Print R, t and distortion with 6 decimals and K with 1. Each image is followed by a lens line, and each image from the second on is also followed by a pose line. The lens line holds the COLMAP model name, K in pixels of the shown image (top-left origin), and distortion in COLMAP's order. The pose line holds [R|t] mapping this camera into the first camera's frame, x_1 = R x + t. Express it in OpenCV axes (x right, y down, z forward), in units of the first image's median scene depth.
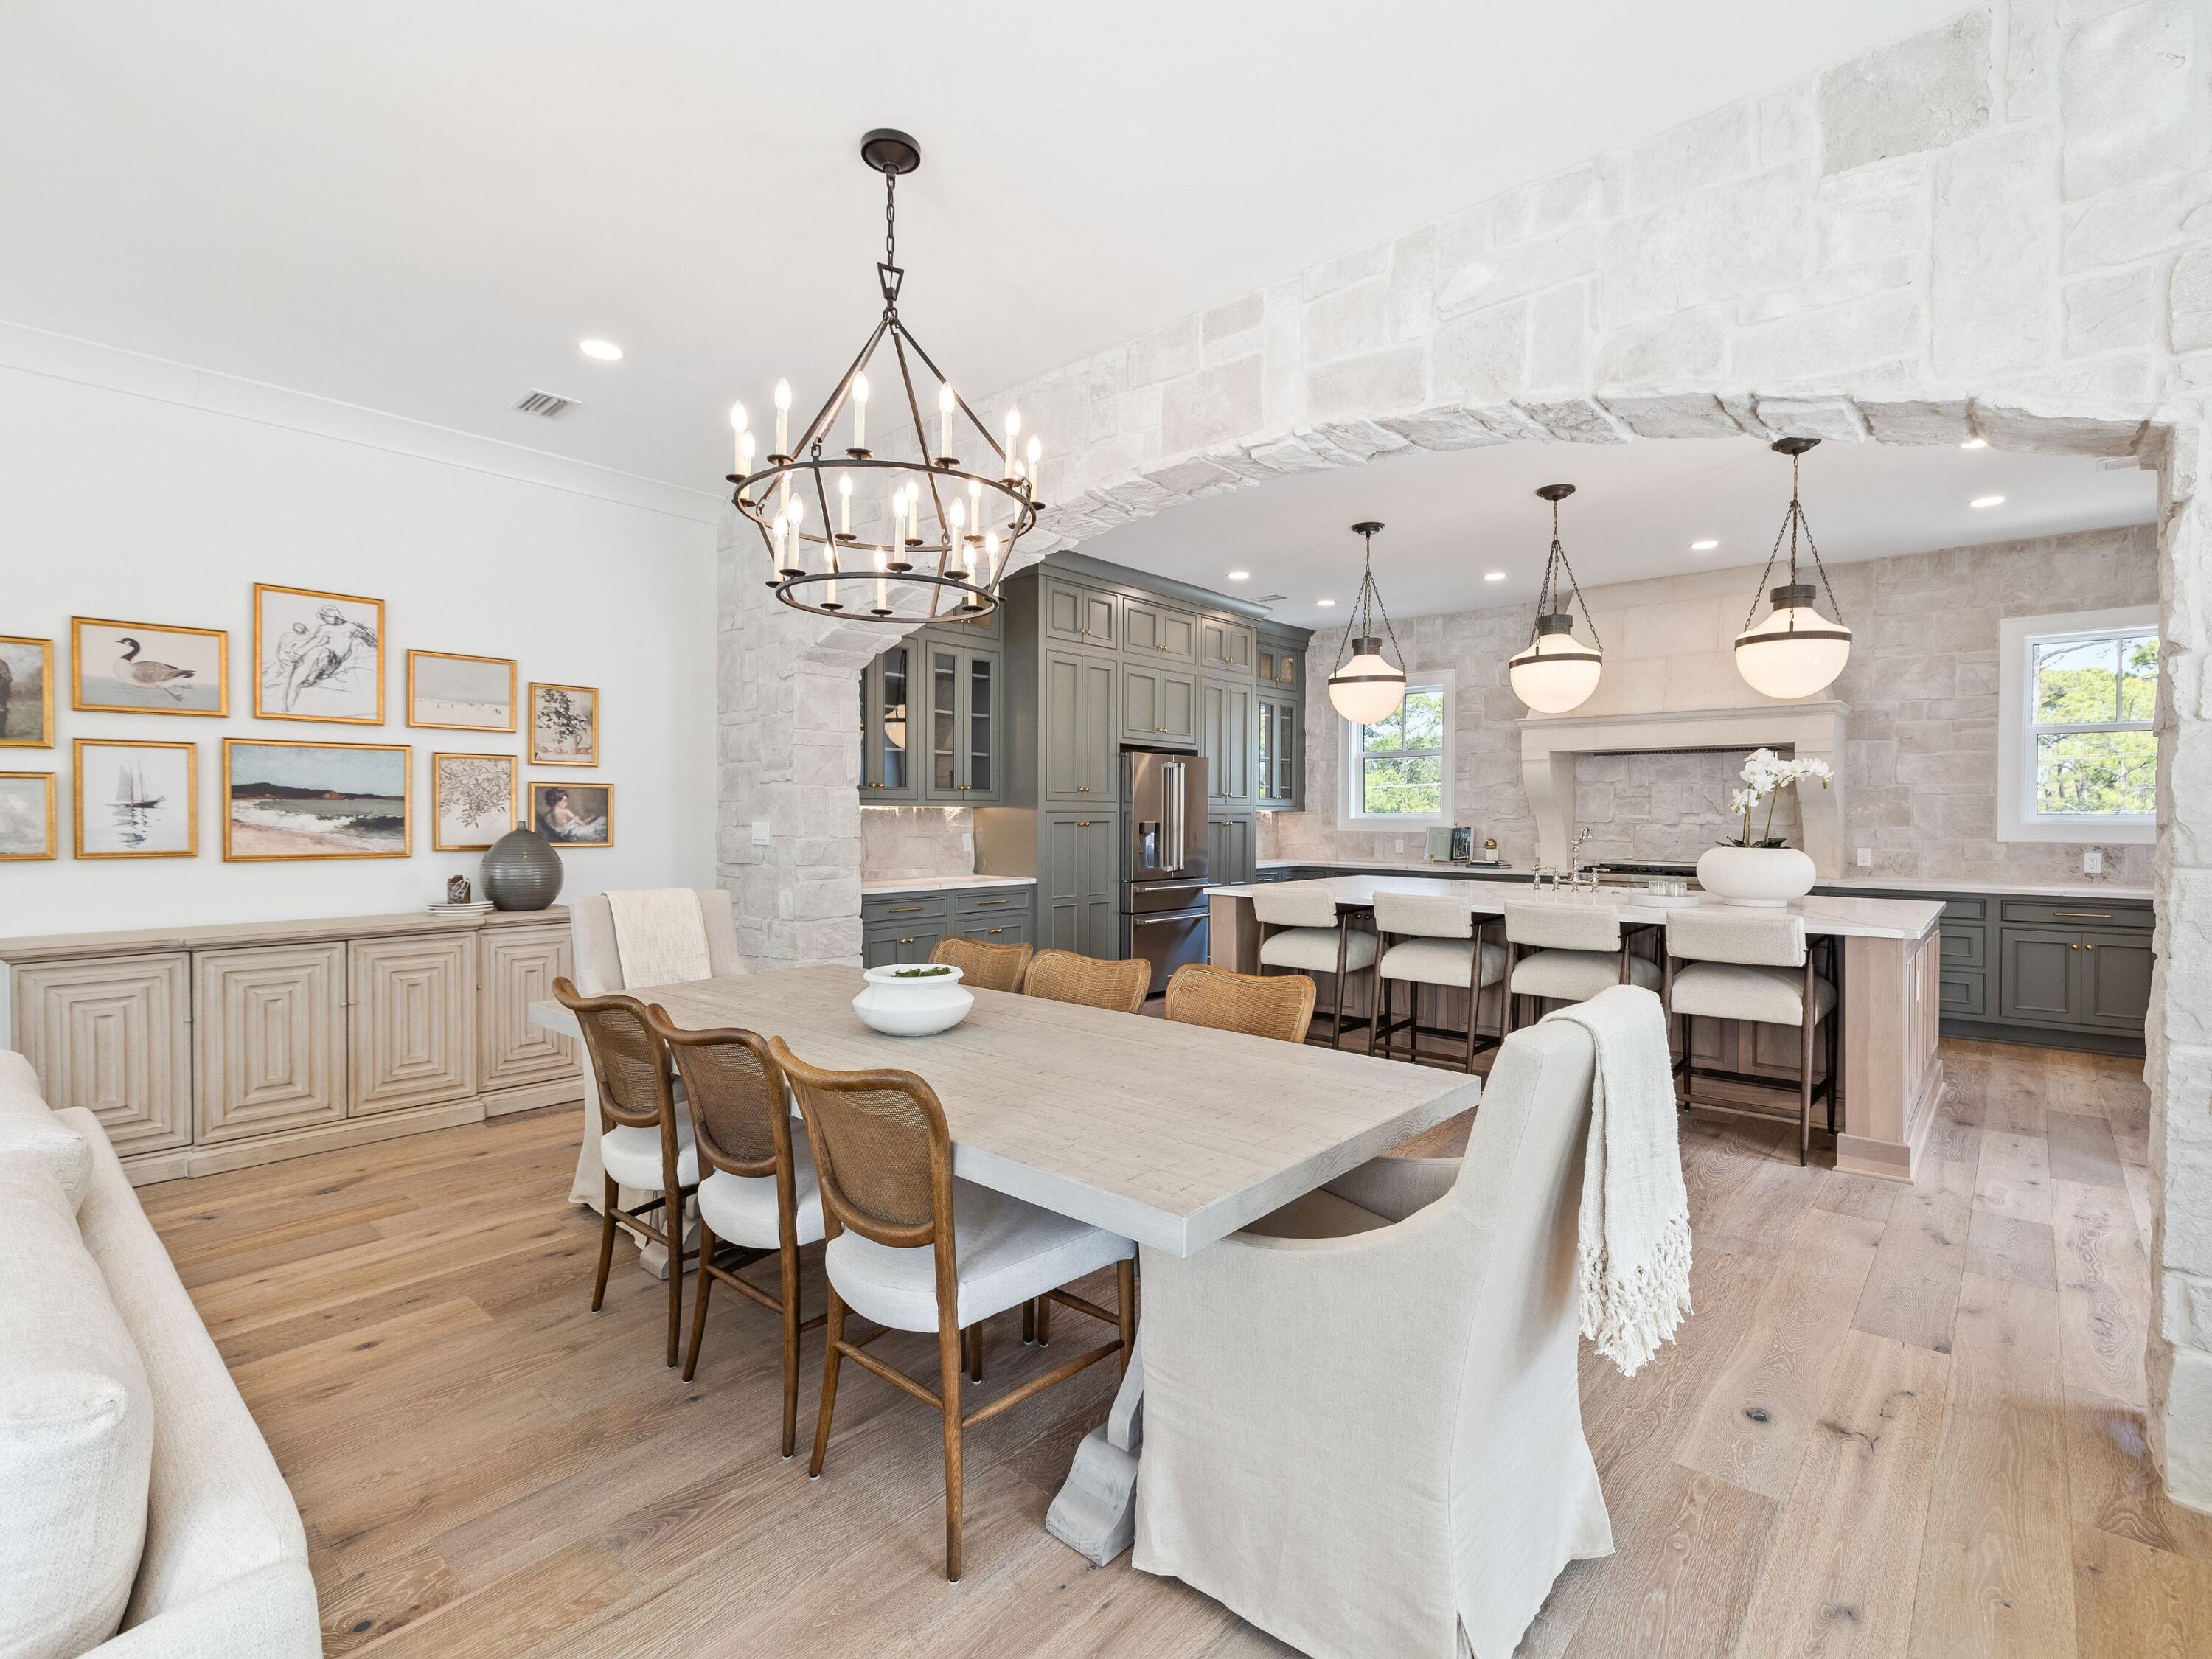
lens RADIAL K [[1041.3, 0, 1106.0], [0, 1041.3, 829.5], [0, 0, 1]] dist [-0.002489, -0.000256]
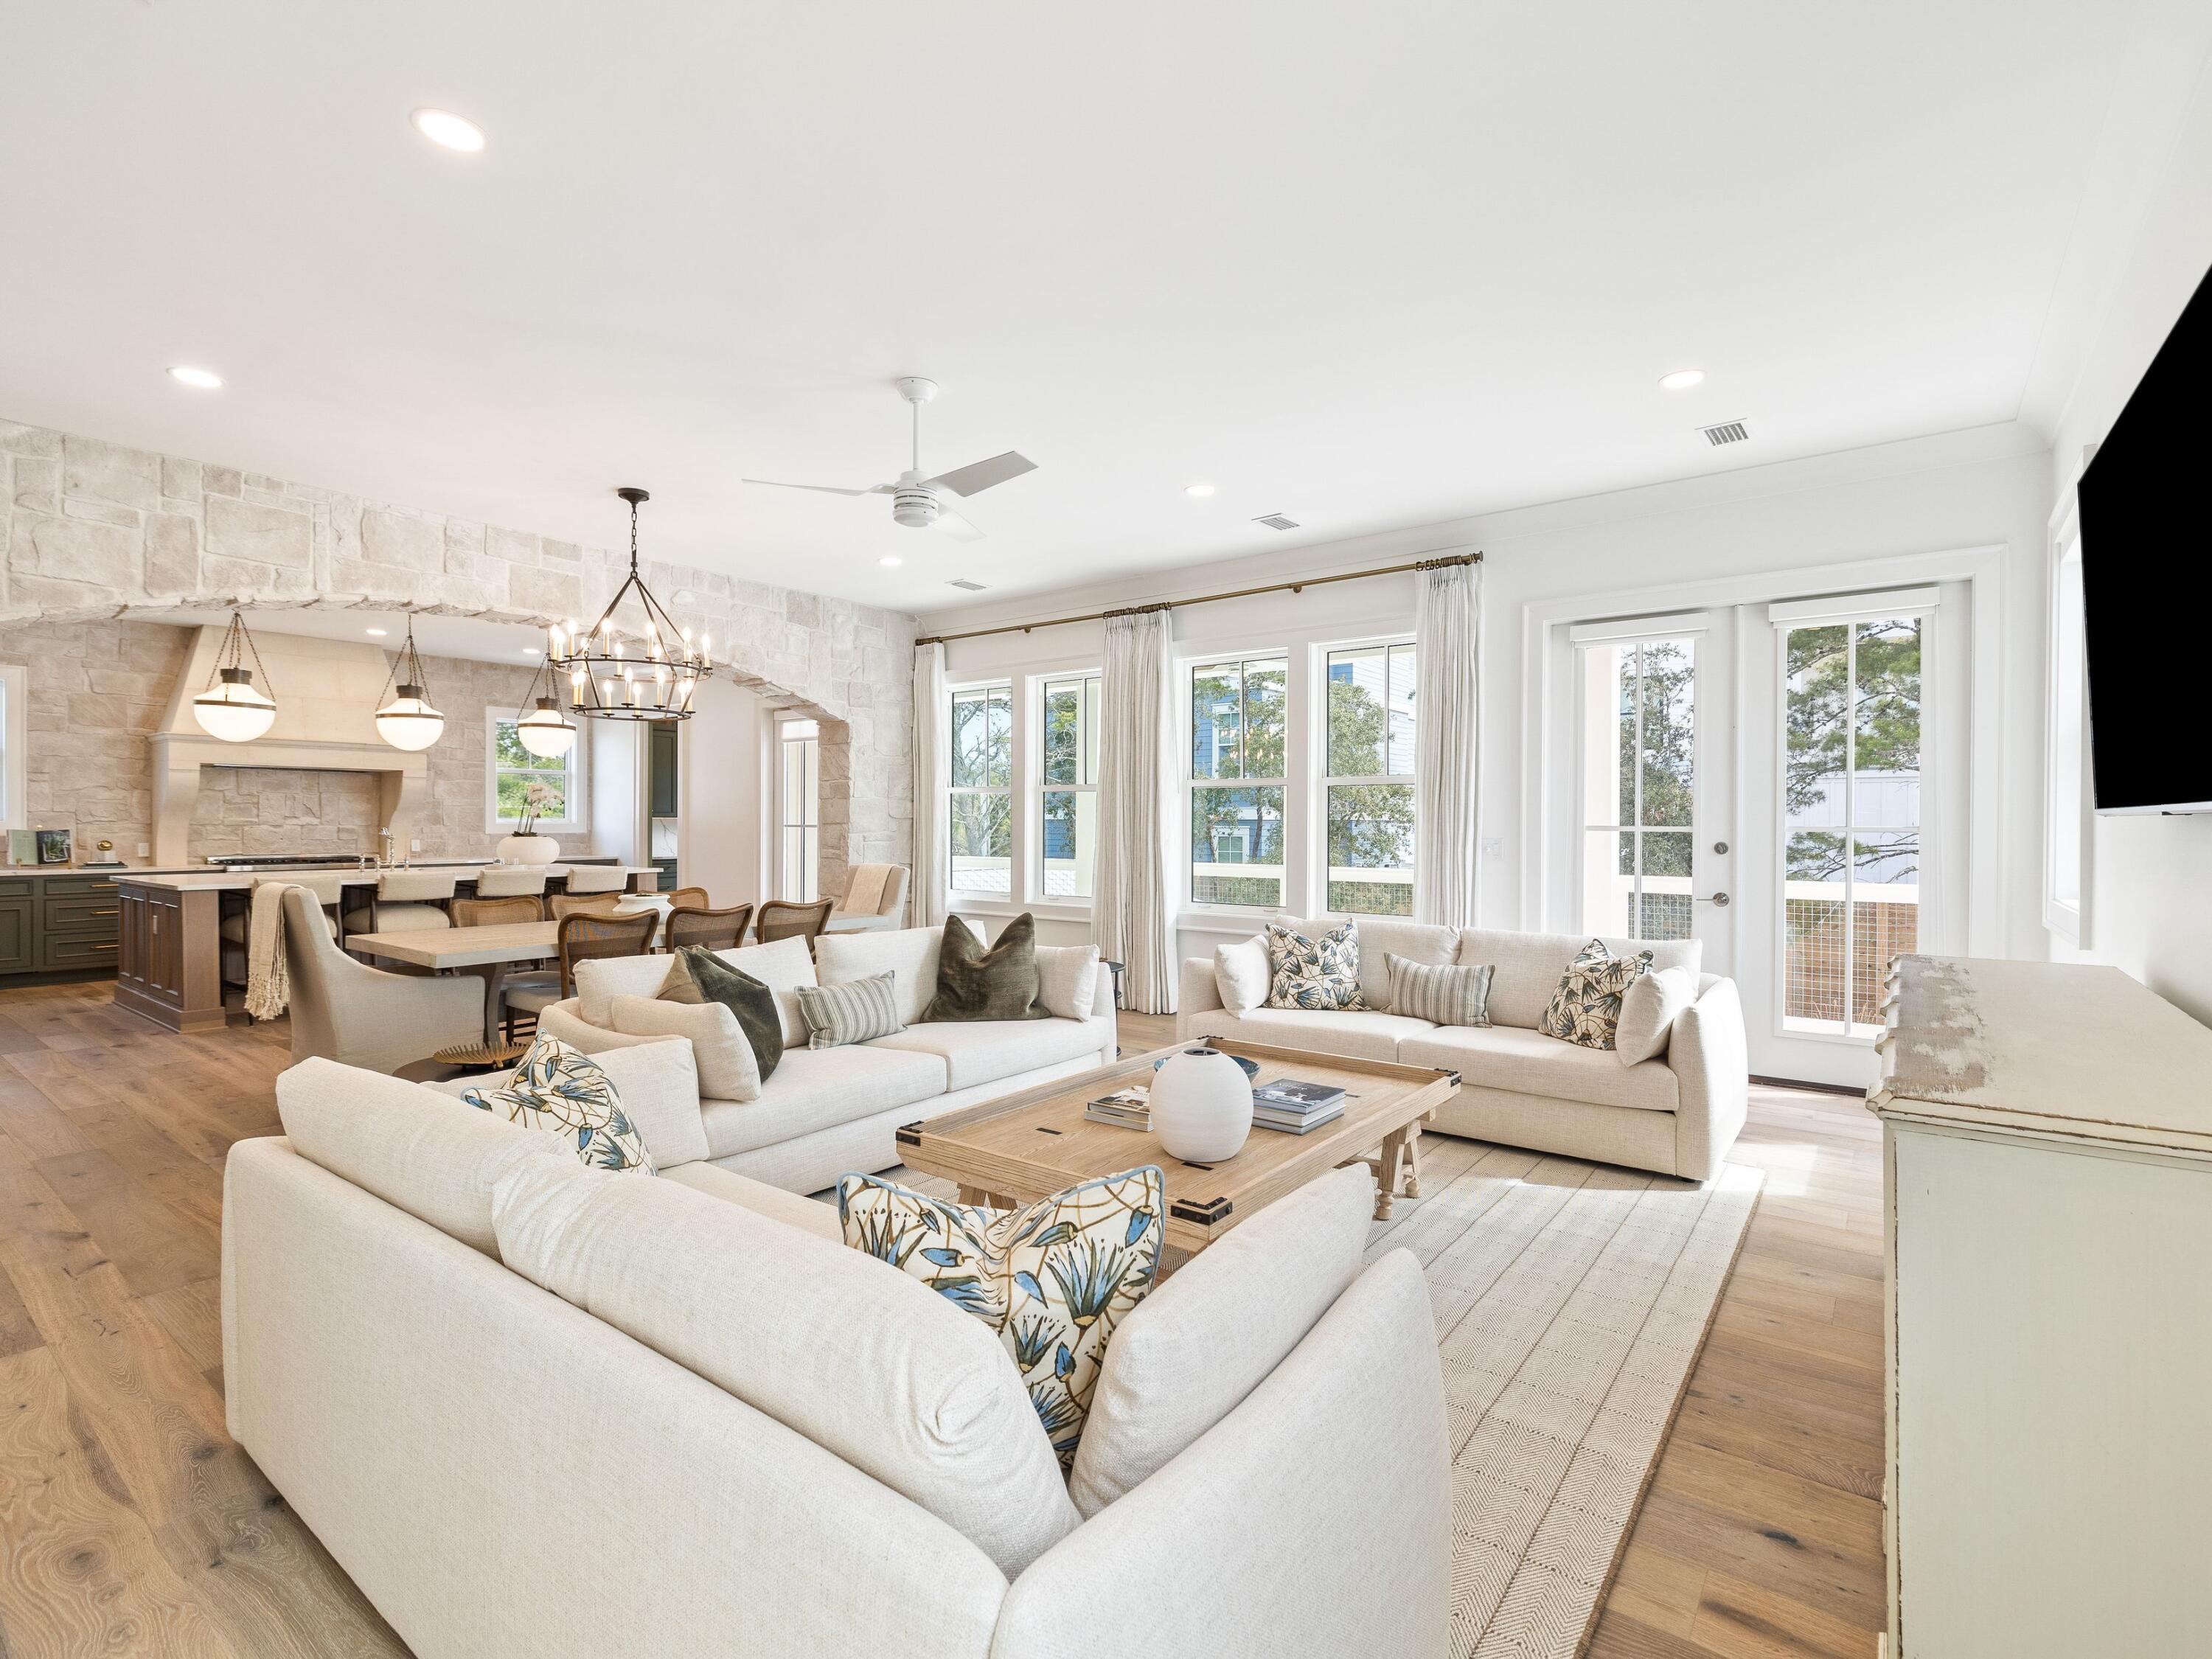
lens RADIAL K [[1041.3, 0, 1106.0], [0, 1041.3, 829.5], [0, 0, 1]] dist [-0.002489, -0.000256]
pose [[-0.076431, -0.010004, 0.997025, -0.922610], [0.010633, 0.999885, 0.010848, -0.003148], [-0.997018, 0.011430, -0.076316, 0.095674]]
